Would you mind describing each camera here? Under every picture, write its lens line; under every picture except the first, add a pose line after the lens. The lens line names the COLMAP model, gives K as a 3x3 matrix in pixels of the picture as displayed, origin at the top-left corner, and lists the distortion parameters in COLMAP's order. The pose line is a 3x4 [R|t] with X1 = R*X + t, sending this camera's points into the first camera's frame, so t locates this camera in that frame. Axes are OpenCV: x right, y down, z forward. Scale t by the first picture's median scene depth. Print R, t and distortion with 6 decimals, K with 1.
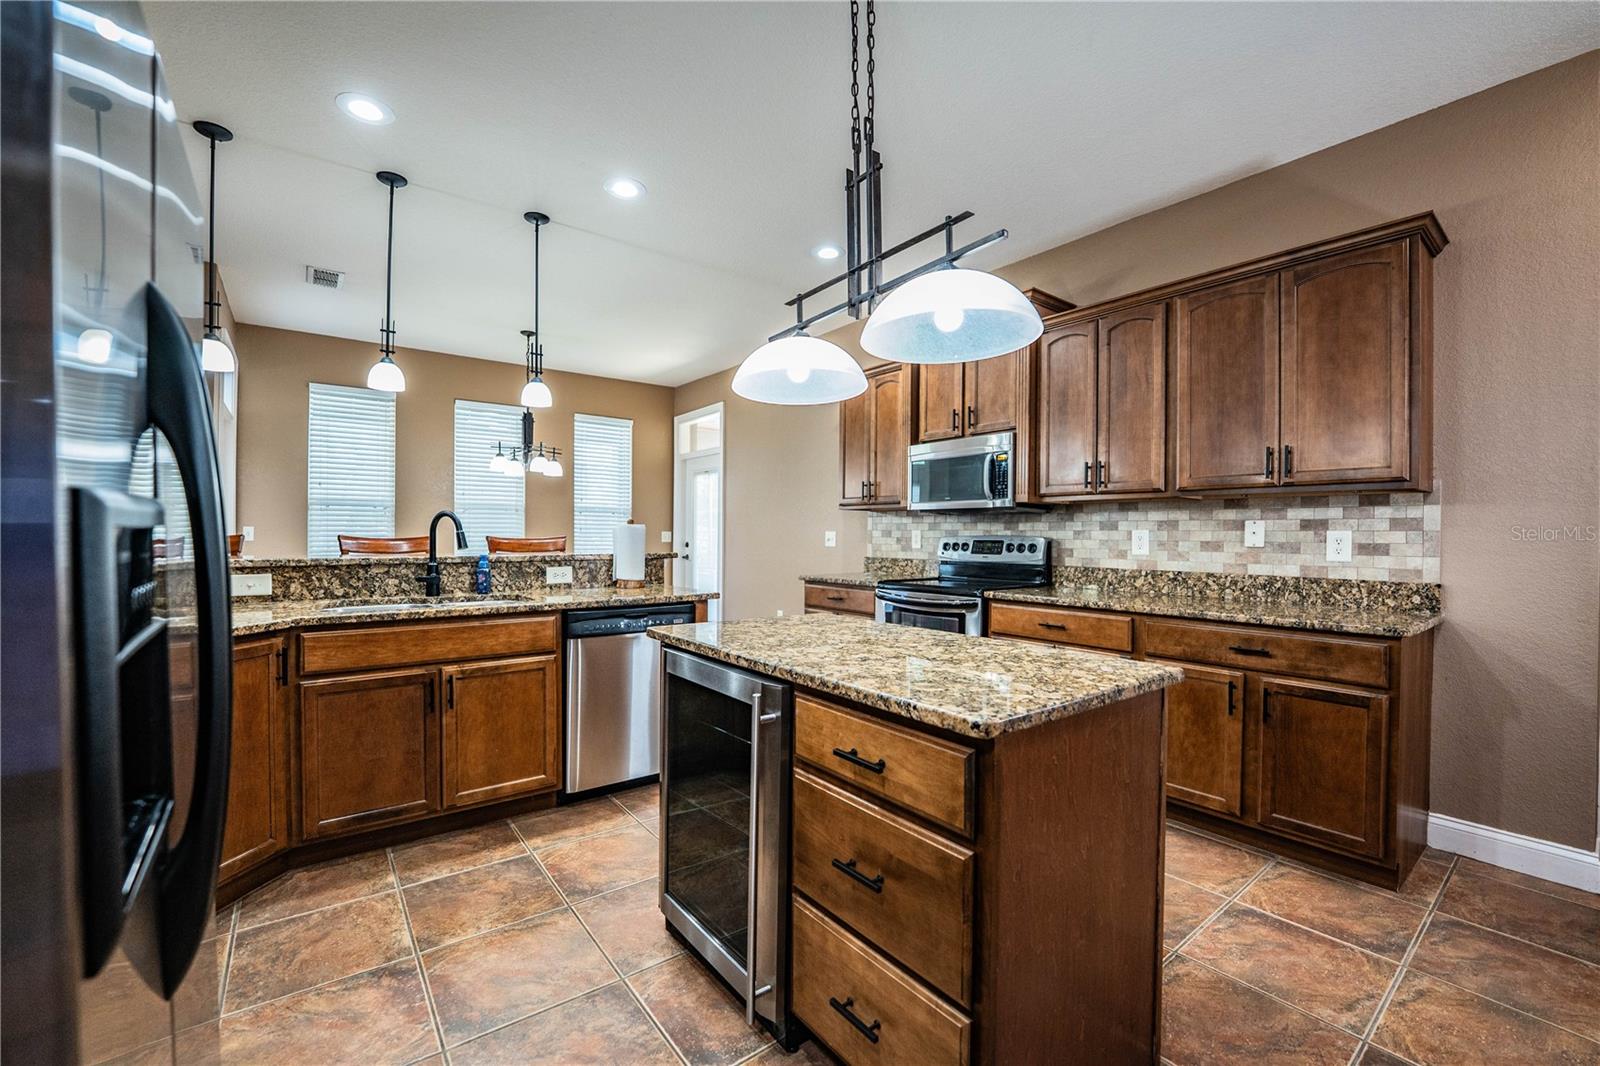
lens RADIAL K [[651.9, 0, 800.6], [0, 651.9, 537.5], [0, 0, 1]] dist [-0.025311, 0.002130]
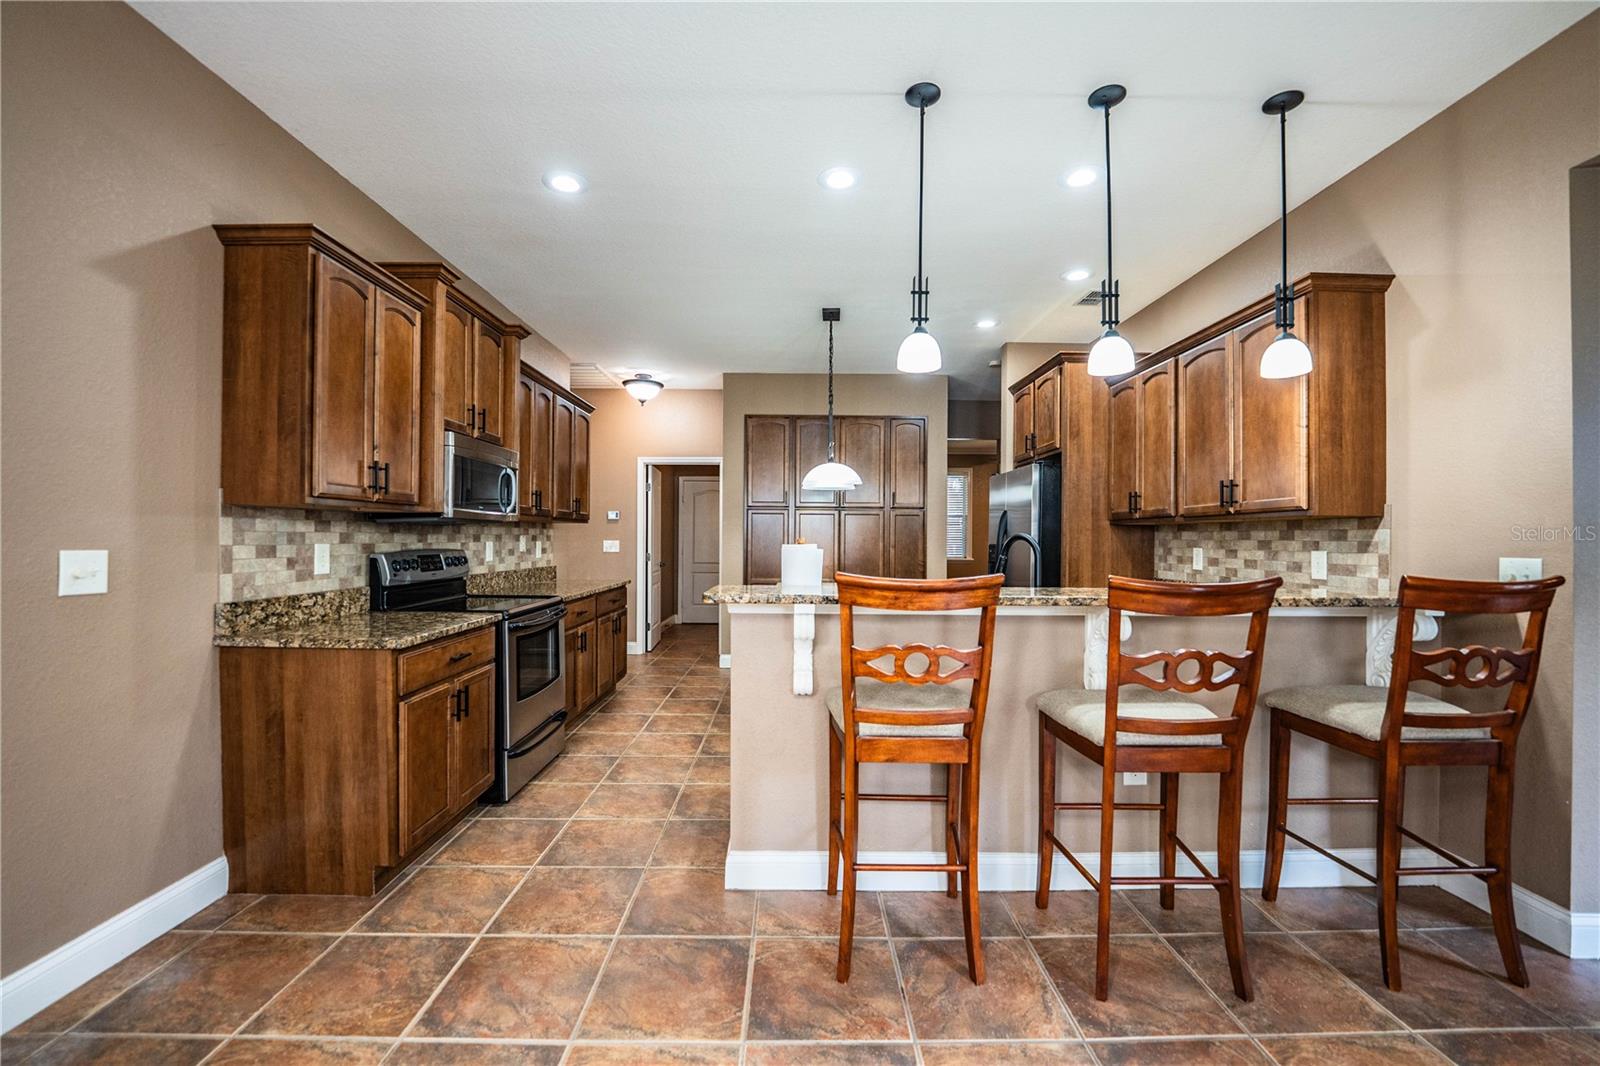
lens RADIAL K [[651.9, 0, 800.6], [0, 651.9, 537.5], [0, 0, 1]] dist [-0.025311, 0.002130]
pose [[-0.798141, -0.011345, 0.602365, -0.919211], [-0.008380, 0.999935, 0.007729, -0.043617], [-0.602413, 0.001121, -0.798184, 2.069397]]
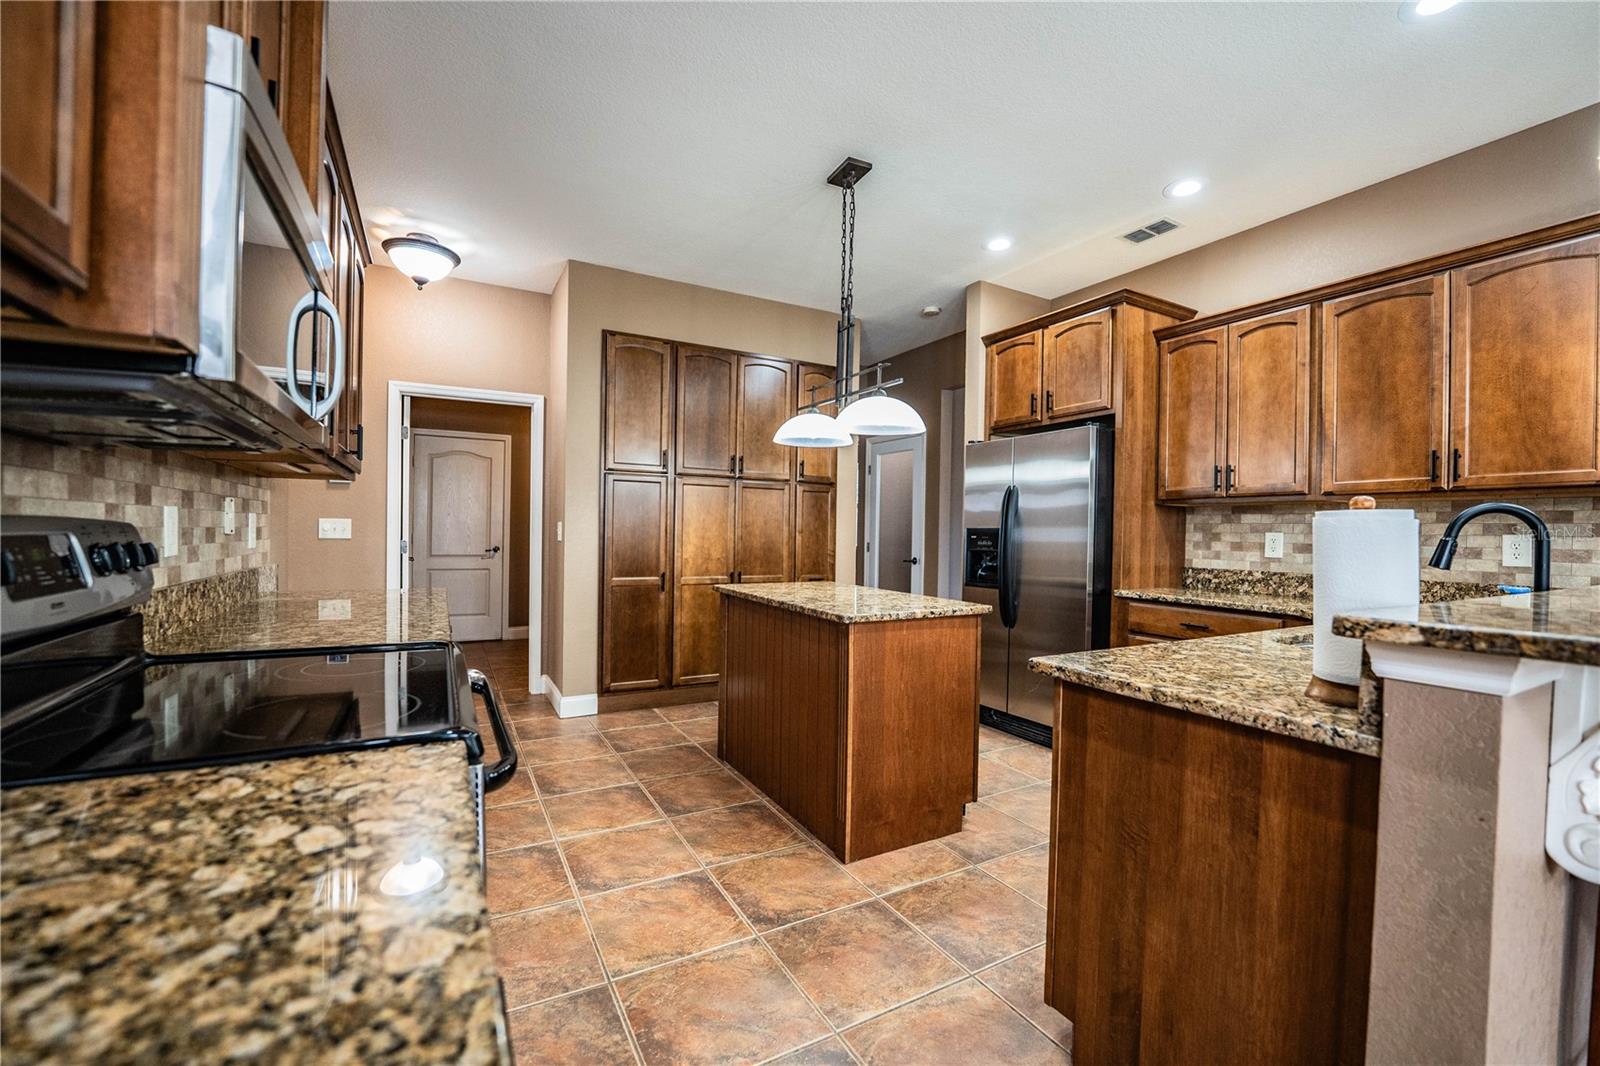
lens RADIAL K [[651.9, 0, 800.6], [0, 651.9, 537.5], [0, 0, 1]] dist [-0.025311, 0.002130]
pose [[-0.989059, -0.023288, 0.145669, -0.032671], [-0.021352, 0.999662, 0.014837, -0.006469], [-0.145965, 0.011565, -0.989222, 1.773419]]
